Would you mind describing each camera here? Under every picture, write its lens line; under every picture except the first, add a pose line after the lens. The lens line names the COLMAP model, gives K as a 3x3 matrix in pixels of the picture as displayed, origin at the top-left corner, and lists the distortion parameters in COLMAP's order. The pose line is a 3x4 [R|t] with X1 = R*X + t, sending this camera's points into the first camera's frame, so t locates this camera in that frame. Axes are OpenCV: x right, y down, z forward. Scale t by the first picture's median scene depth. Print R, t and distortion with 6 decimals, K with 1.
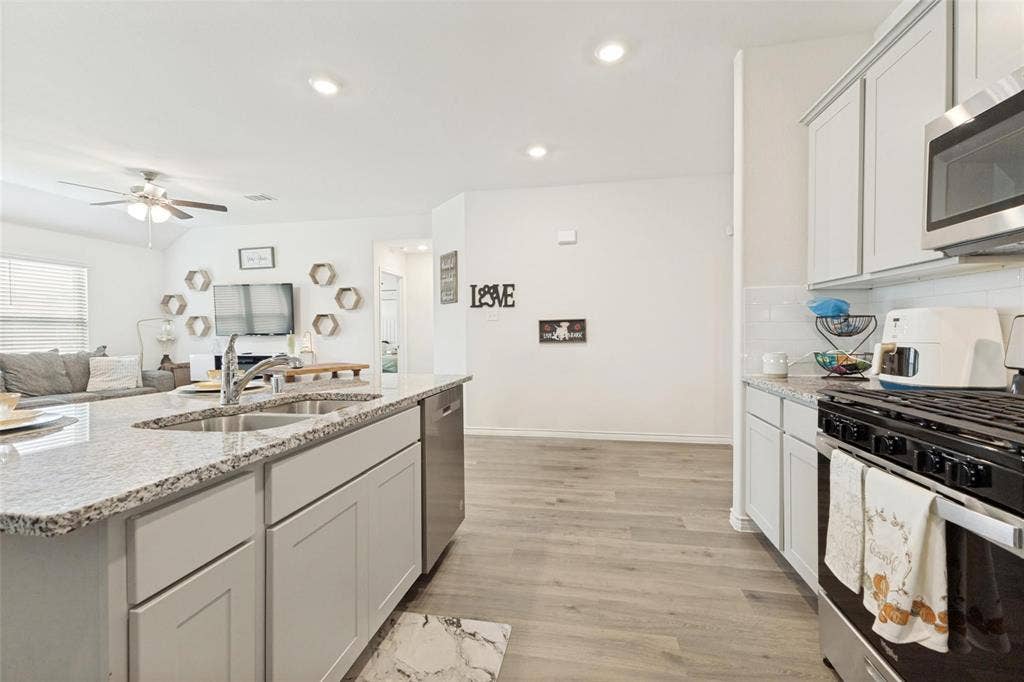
lens RADIAL K [[442.1, 0, 513.8], [0, 442.1, 338.6], [0, 0, 1]] dist [0.008339, -0.001079]
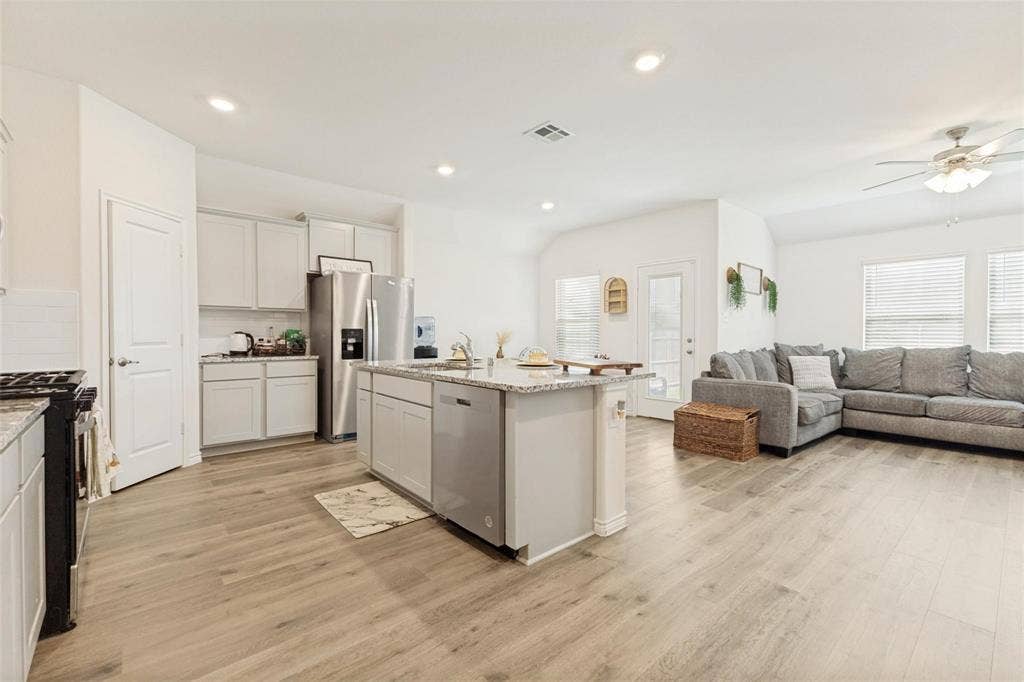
lens RADIAL K [[442.1, 0, 513.8], [0, 442.1, 338.6], [0, 0, 1]] dist [0.008339, -0.001079]
pose [[-0.626304, 0.010994, -0.779501, 0.660012], [-0.008526, 0.999744, 0.020950, -0.017641], [0.779532, 0.019767, -0.626050, 1.925316]]
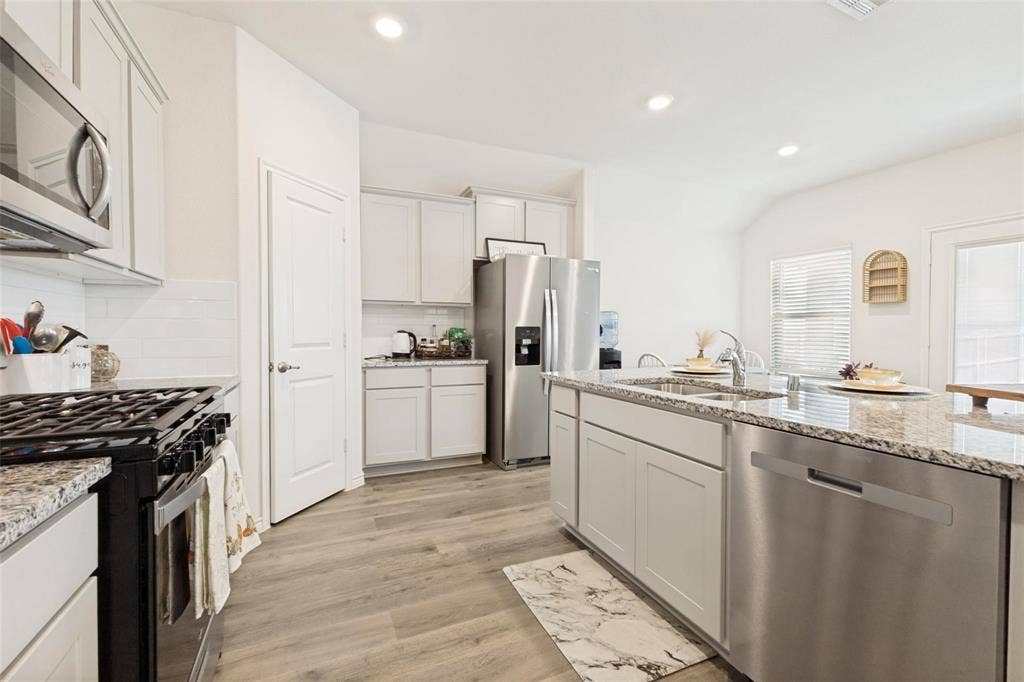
lens RADIAL K [[451.5, 0, 511.7], [0, 451.5, 338.2], [0, 0, 1]] dist [-0.000874, -0.000186]
pose [[-0.829617, 0.009777, -0.558248, 0.484854], [-0.005425, 0.999658, 0.025570, -0.013053], [0.558307, 0.024242, -0.829280, 1.343220]]
